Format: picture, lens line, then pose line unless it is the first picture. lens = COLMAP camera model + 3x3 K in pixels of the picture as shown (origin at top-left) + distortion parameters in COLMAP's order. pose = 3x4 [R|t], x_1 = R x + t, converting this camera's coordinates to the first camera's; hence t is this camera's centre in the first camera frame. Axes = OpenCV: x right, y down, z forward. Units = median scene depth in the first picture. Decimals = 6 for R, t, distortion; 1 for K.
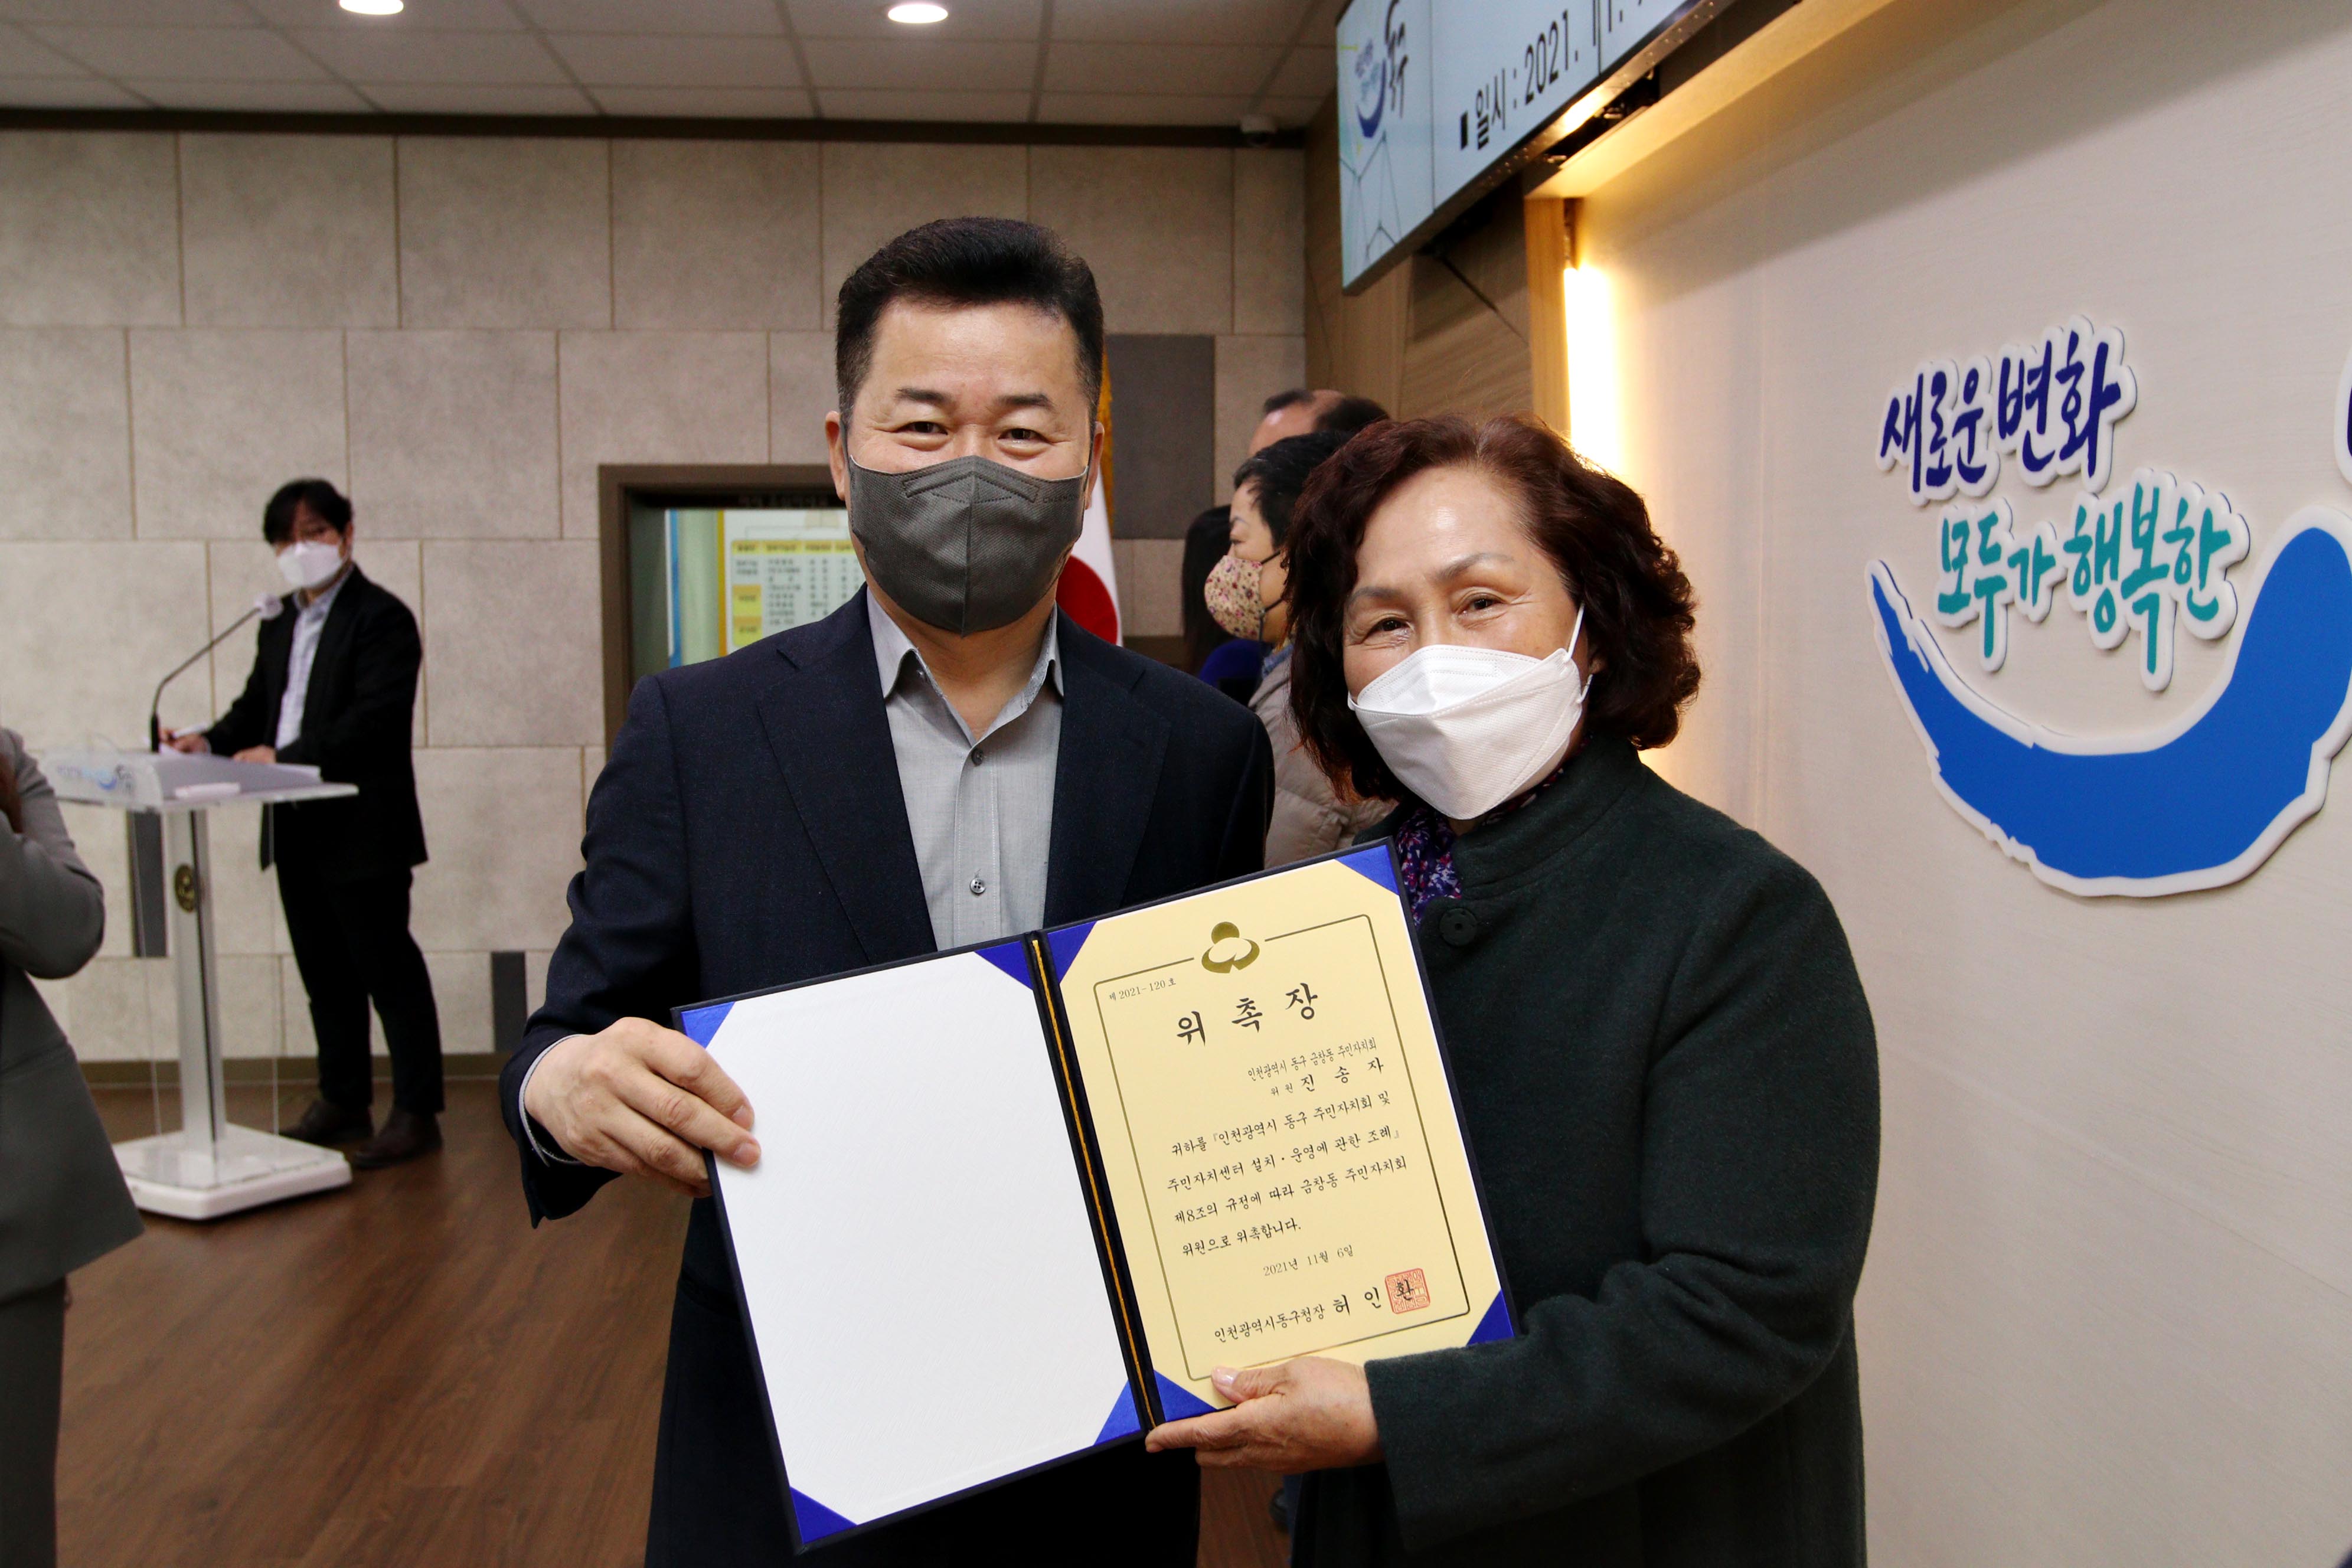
lens RADIAL K [[2173.1, 0, 1182.0], [0, 2173.1, 773.2], [0, 0, 1]] dist [-0.015057, 0.014754]
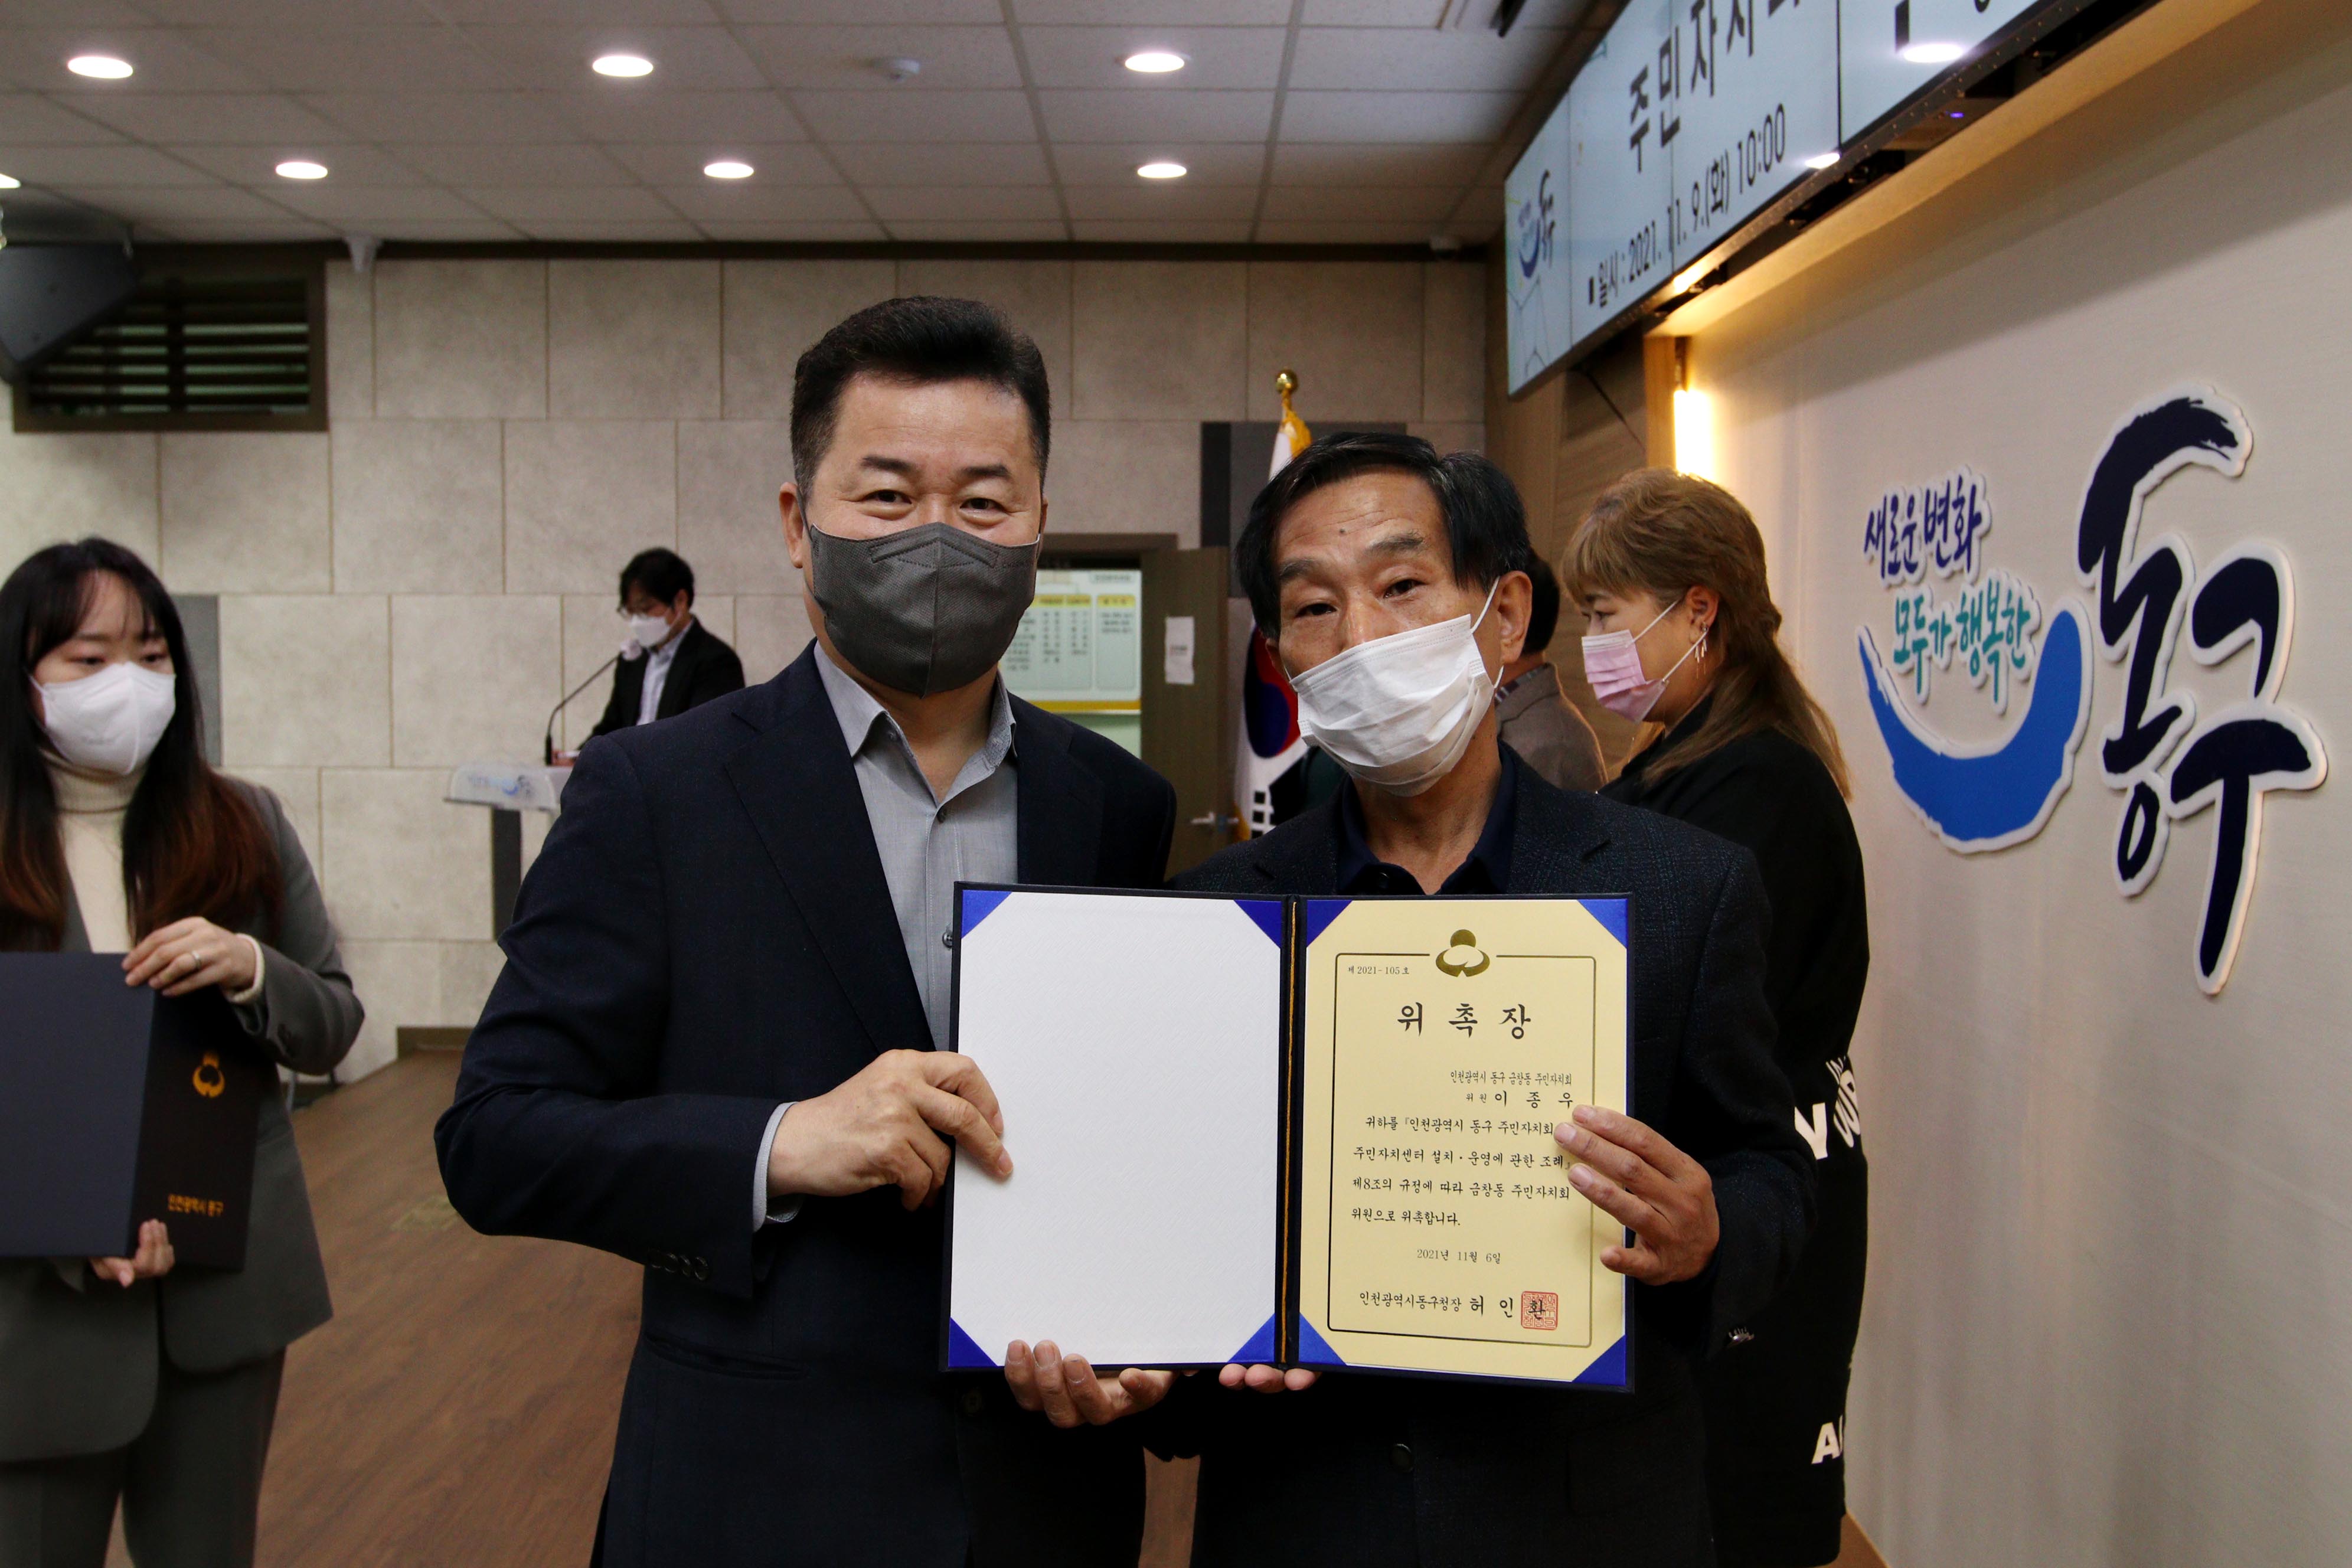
lens RADIAL K [[2195.6, 0, 1176.0], [0, 2195.6, 784.0], [0, 0, 1]] dist [-0.016442, 0.015341]
pose [[0.995500, 0.013249, -0.093827, 0.005586], [-0.014993, 0.999727, -0.017915, 0.014576], [0.093564, 0.019241, 0.995427, -0.181607]]
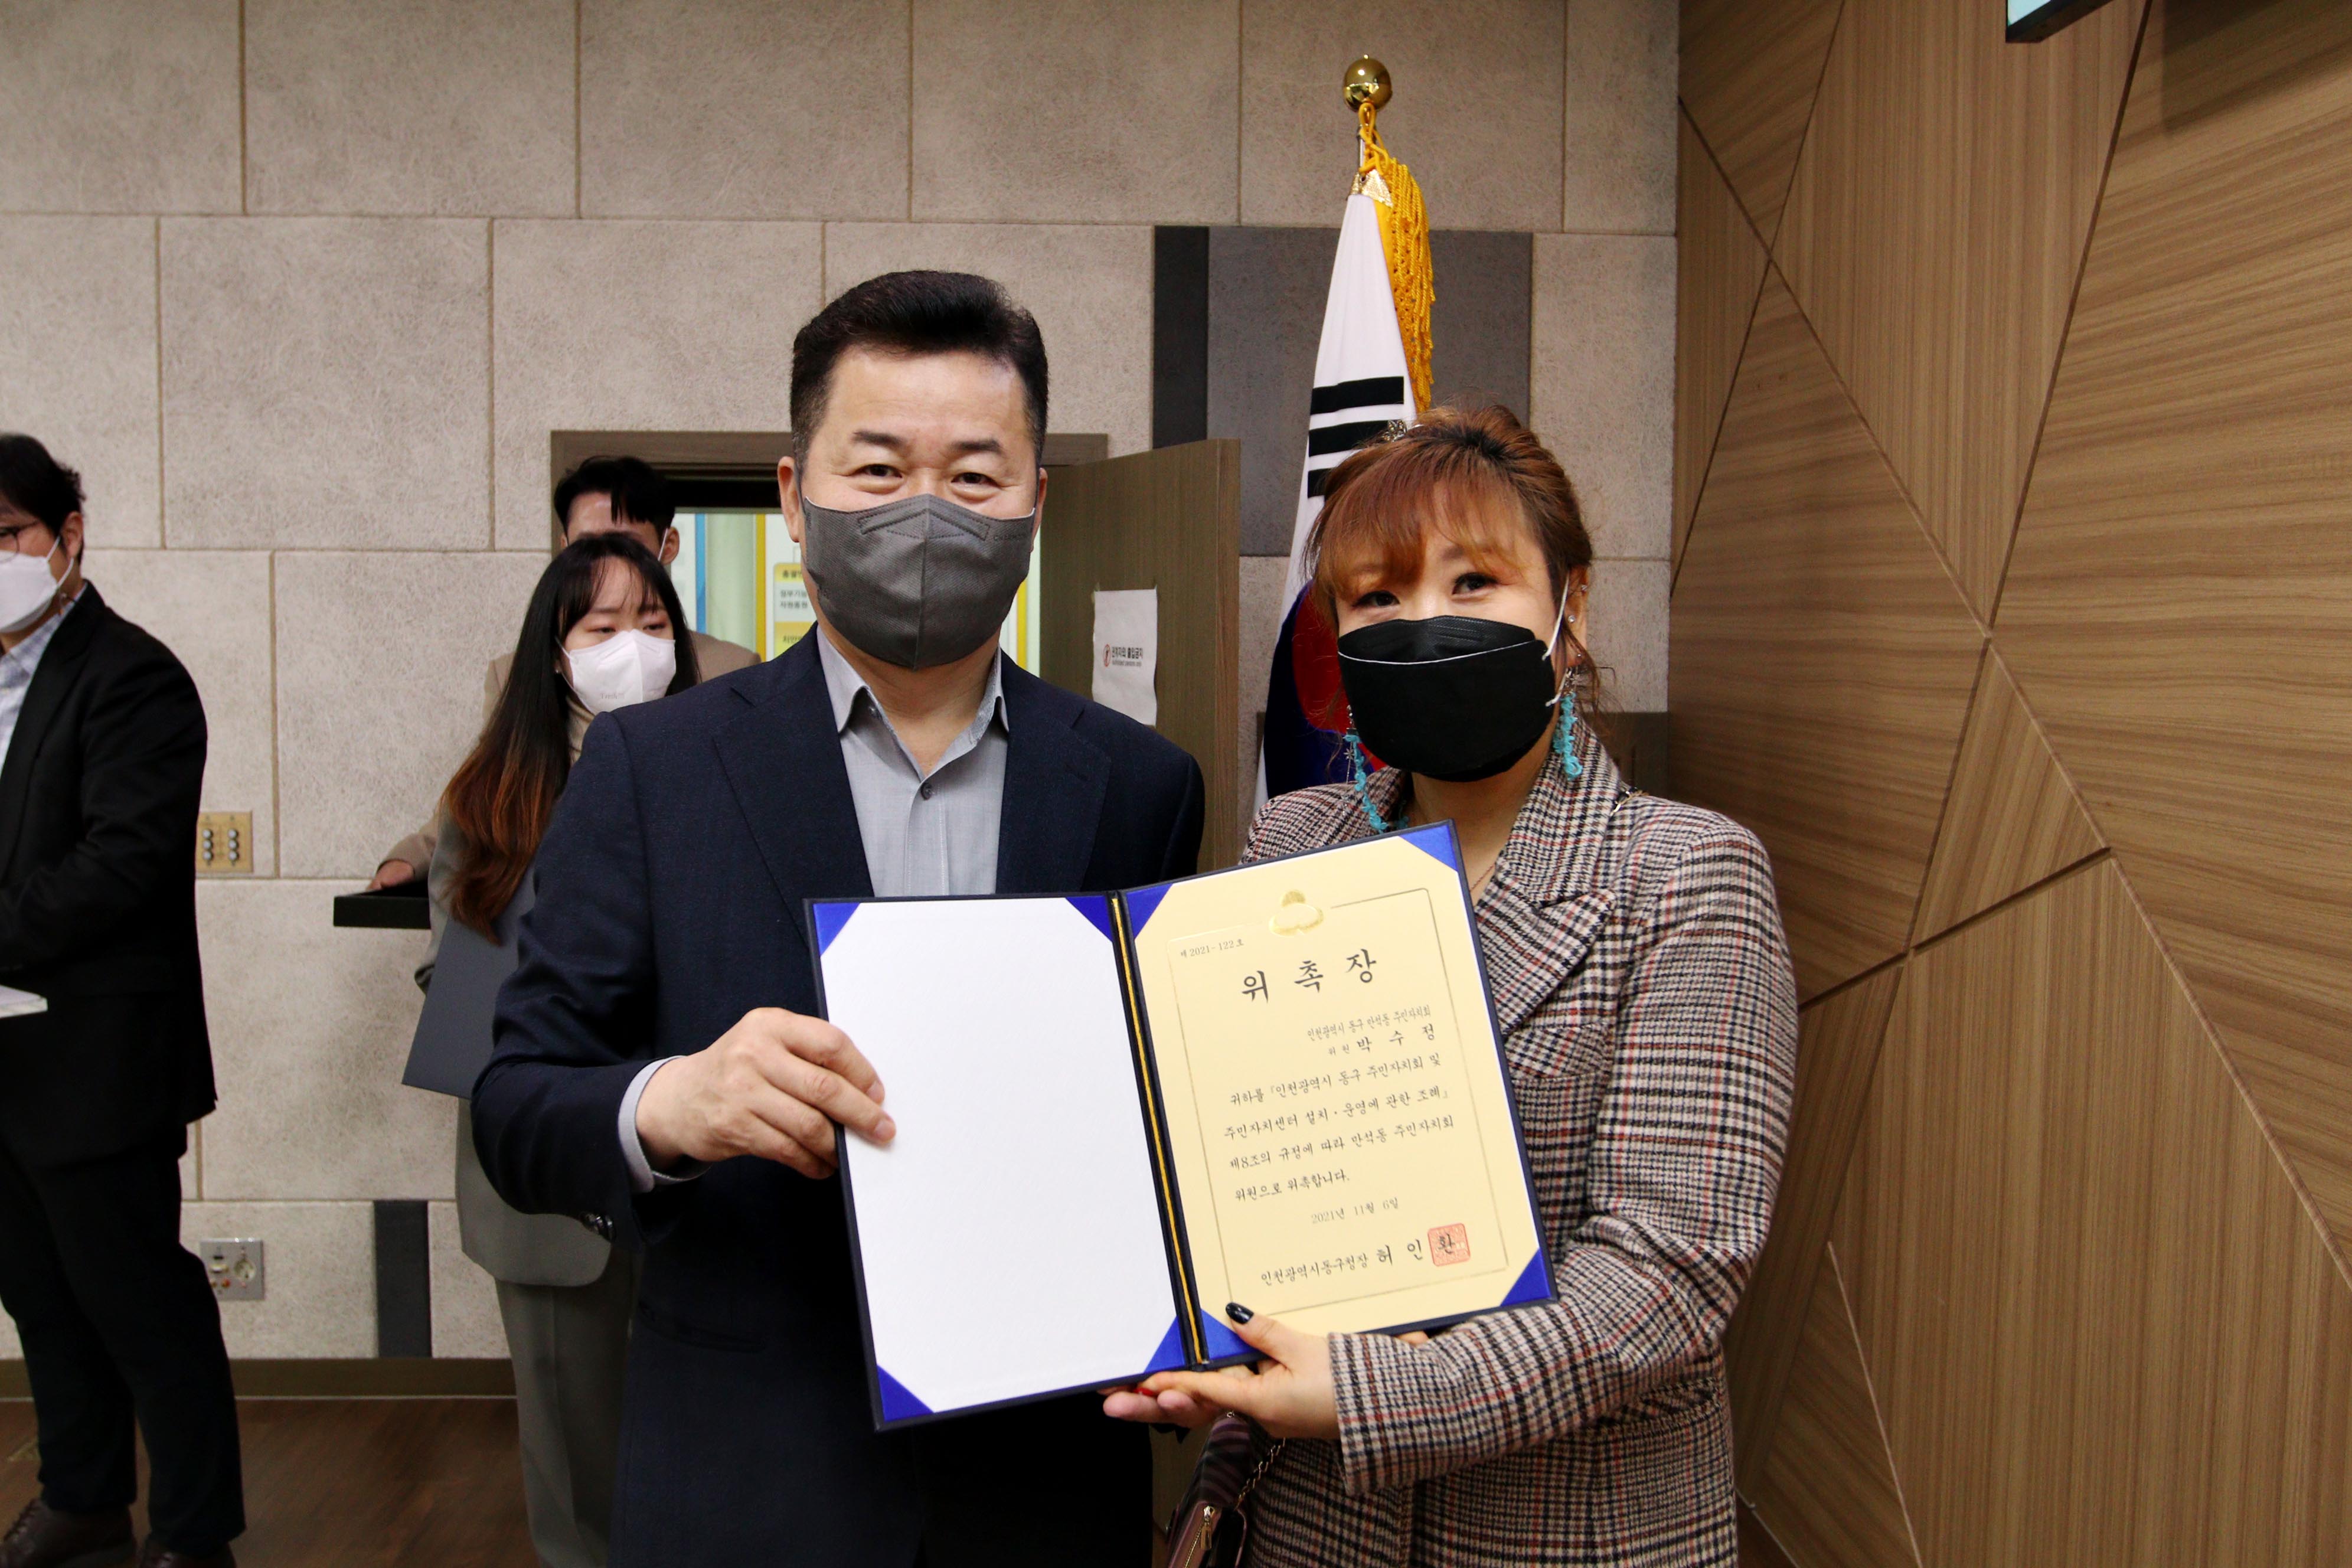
lens RADIAL K [[2087.4, 0, 1121.4], [0, 2087.4, 749.3], [0, 0, 1]] dist [-0.019907, 0.002884]
pose [[0.998831, 0.011654, -0.046916, -0.076580], [-0.012818, 0.999616, -0.024584, -0.038287], [0.046612, 0.025156, 0.998596, 0.417289]]
